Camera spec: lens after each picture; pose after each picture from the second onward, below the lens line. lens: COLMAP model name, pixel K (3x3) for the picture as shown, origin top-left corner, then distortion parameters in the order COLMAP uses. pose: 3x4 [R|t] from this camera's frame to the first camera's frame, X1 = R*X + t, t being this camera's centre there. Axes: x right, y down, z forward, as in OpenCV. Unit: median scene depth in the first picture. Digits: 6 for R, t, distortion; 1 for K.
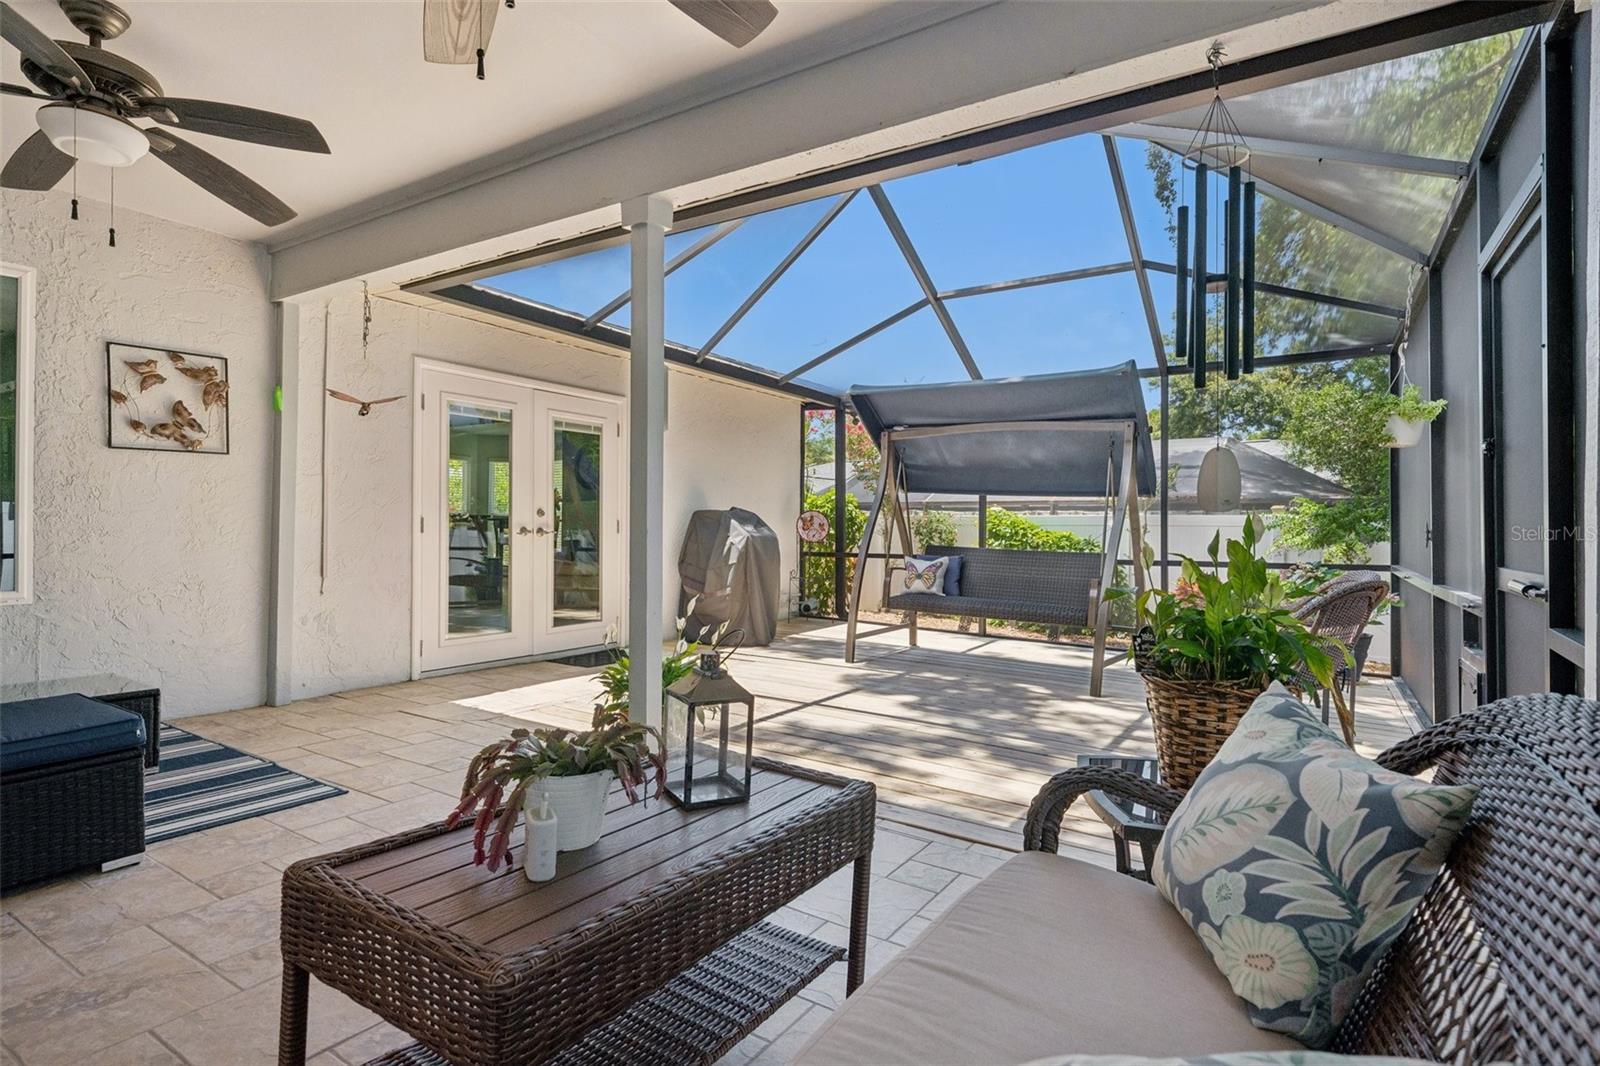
lens RADIAL K [[794.7, 0, 796.3], [0, 794.7, 530.2], [0, 0, 1]] dist [0.001525, -0.000770]
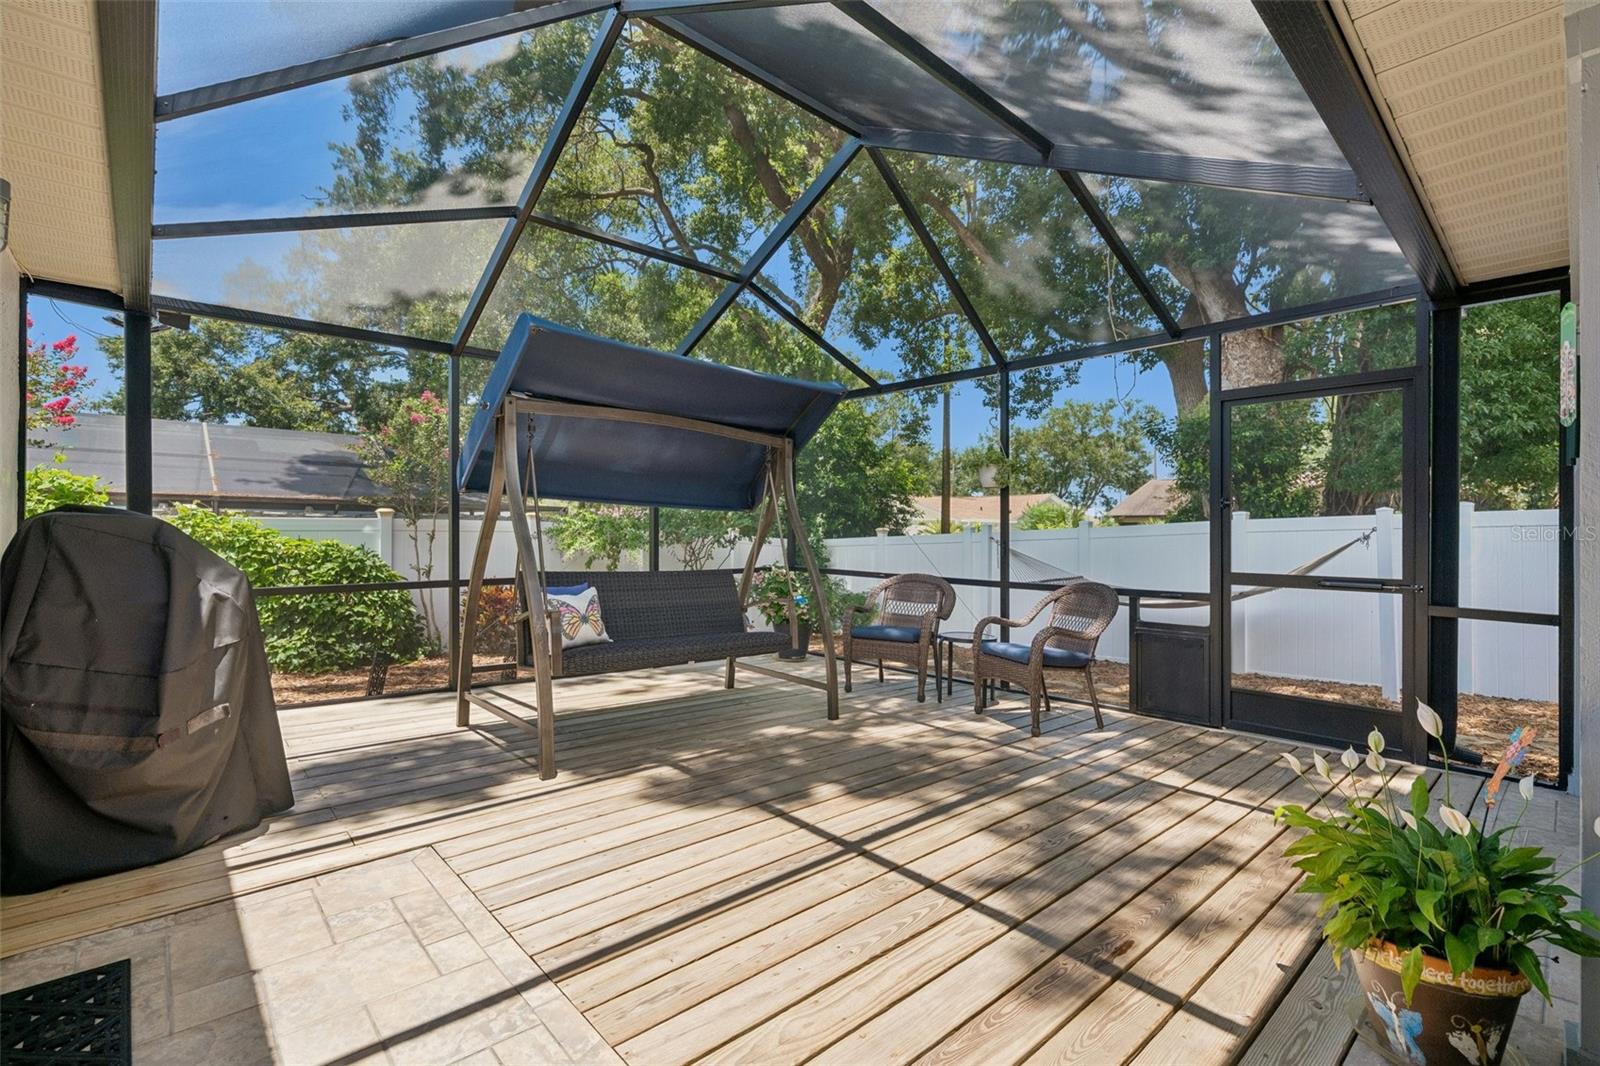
lens RADIAL K [[714.9, 0, 786.2], [0, 714.9, 528.5], [0, 0, 1]] dist [0.001595, -0.000063]
pose [[0.281380, -0.008278, 0.959561, -0.389912], [-0.006234, 0.999926, 0.010455, -0.028943], [-0.959576, -0.008923, 0.281308, 0.645636]]
